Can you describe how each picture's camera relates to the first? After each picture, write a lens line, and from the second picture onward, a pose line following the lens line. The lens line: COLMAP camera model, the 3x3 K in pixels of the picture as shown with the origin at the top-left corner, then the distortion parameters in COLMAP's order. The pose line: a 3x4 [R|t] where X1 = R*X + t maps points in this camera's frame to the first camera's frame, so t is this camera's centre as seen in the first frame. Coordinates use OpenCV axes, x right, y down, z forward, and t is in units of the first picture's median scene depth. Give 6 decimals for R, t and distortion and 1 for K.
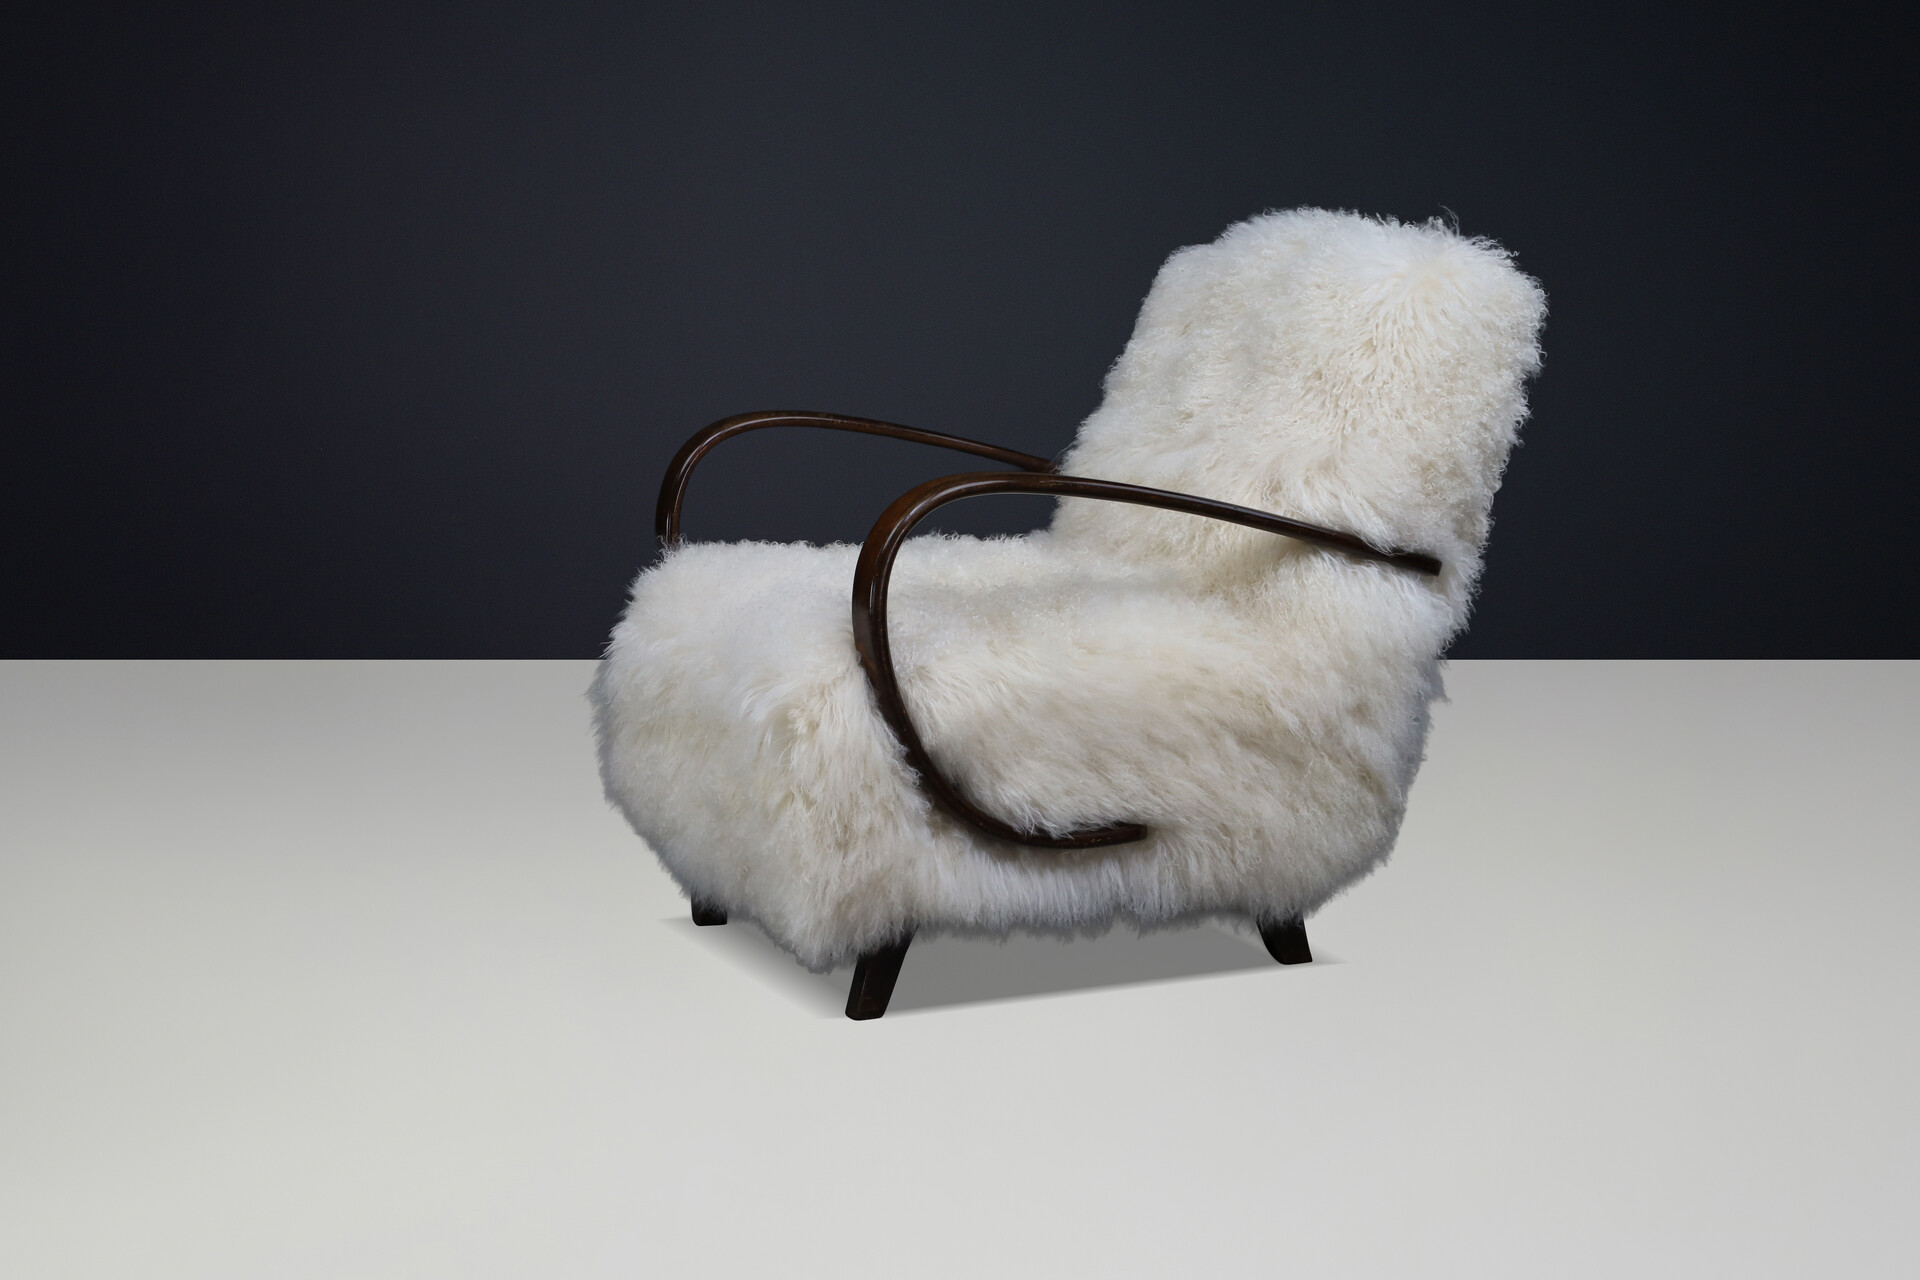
lens RADIAL K [[3473.8, 0, 960.0], [0, 3473.8, 640.0], [0, 0, 1]] dist [-0.989287, -0.008685]
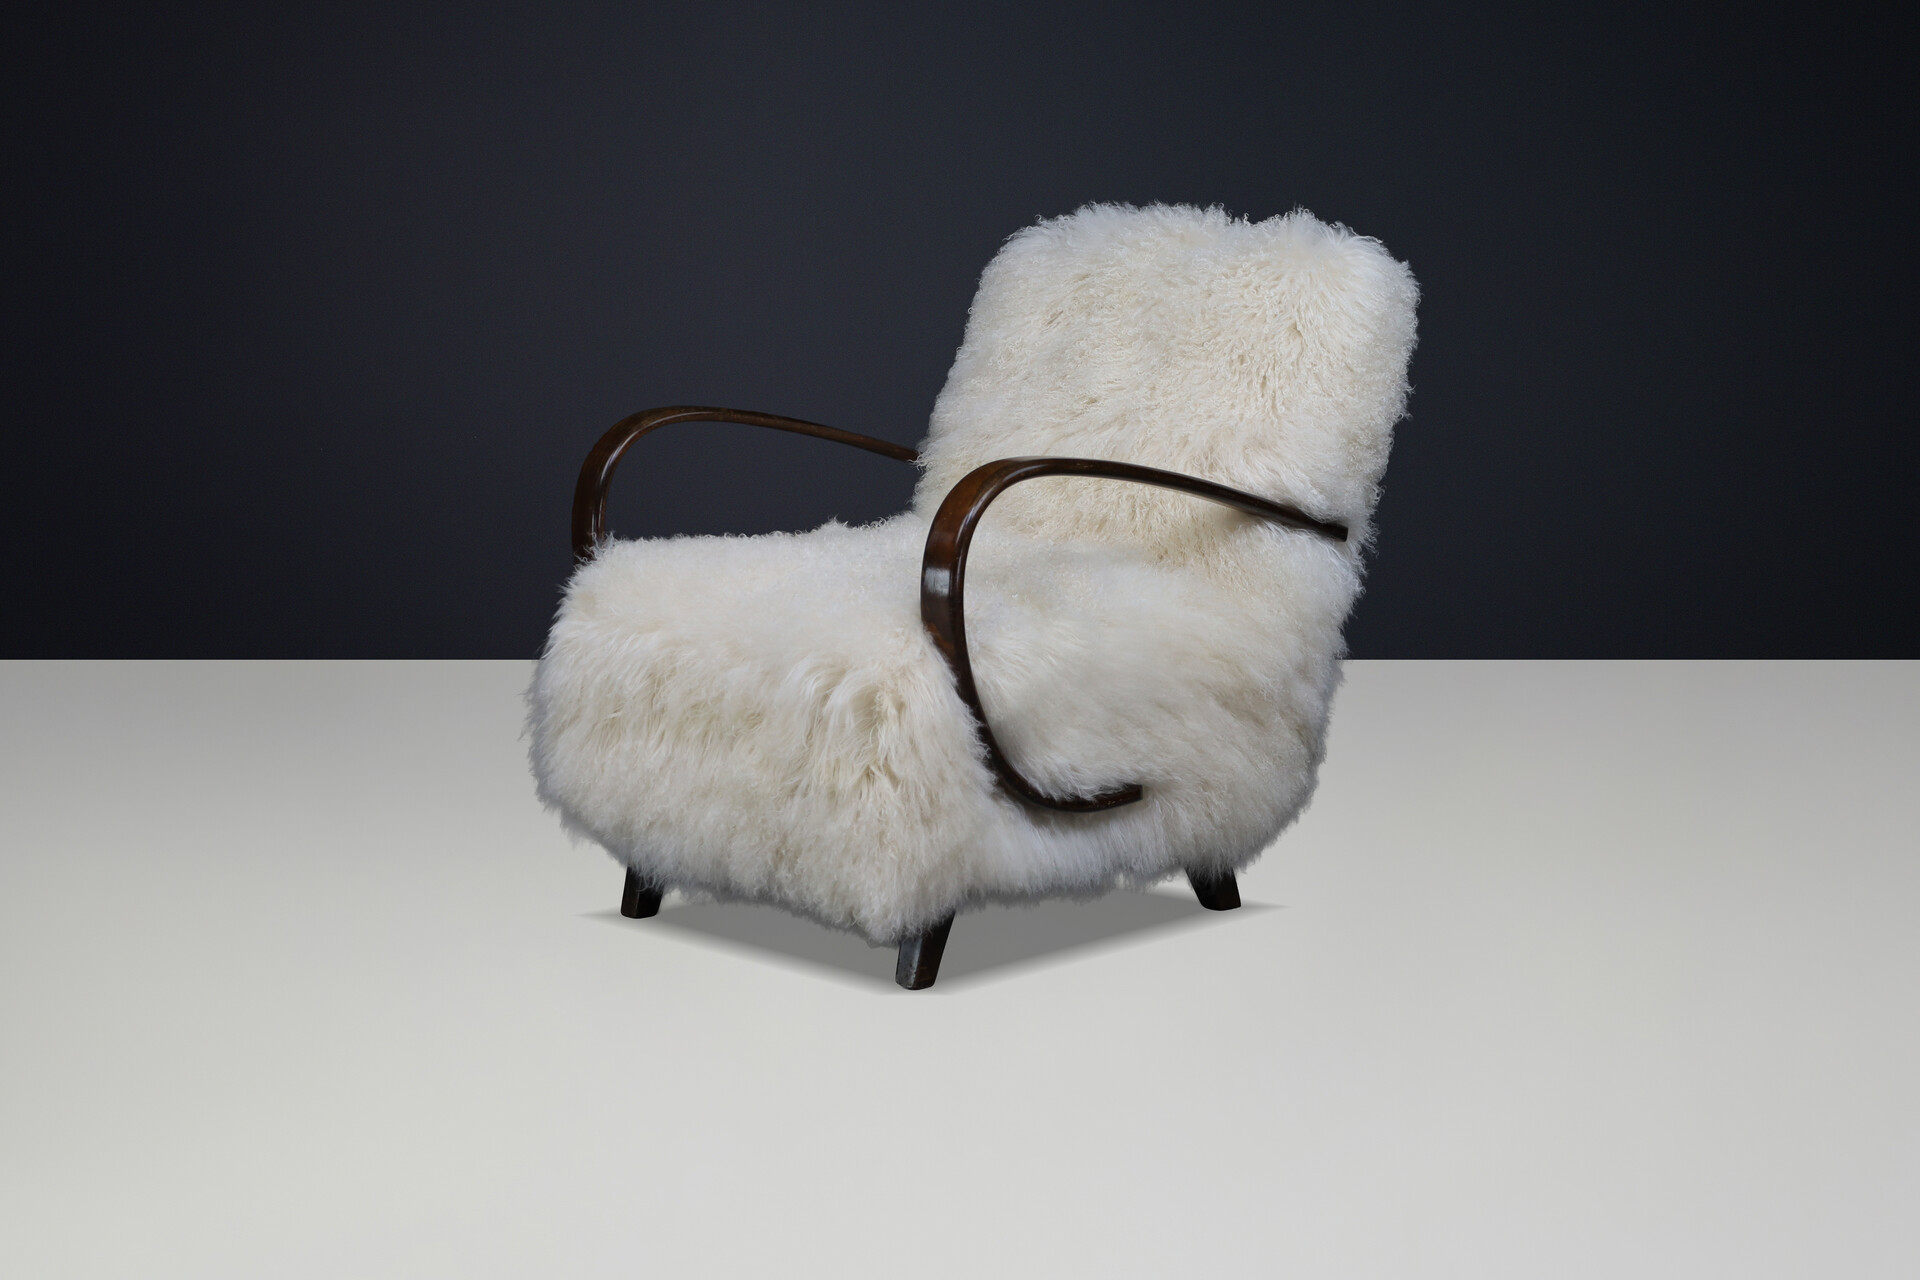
lens RADIAL K [[3473.8, 0, 960.0], [0, 3473.8, 640.0], [0, 0, 1]] dist [-0.989287, -0.008685]
pose [[0.925979, -0.048047, 0.374506, -0.389807], [0.049384, 0.998762, 0.006032, -0.000094], [-0.374332, 0.012909, 0.927205, 0.037168]]
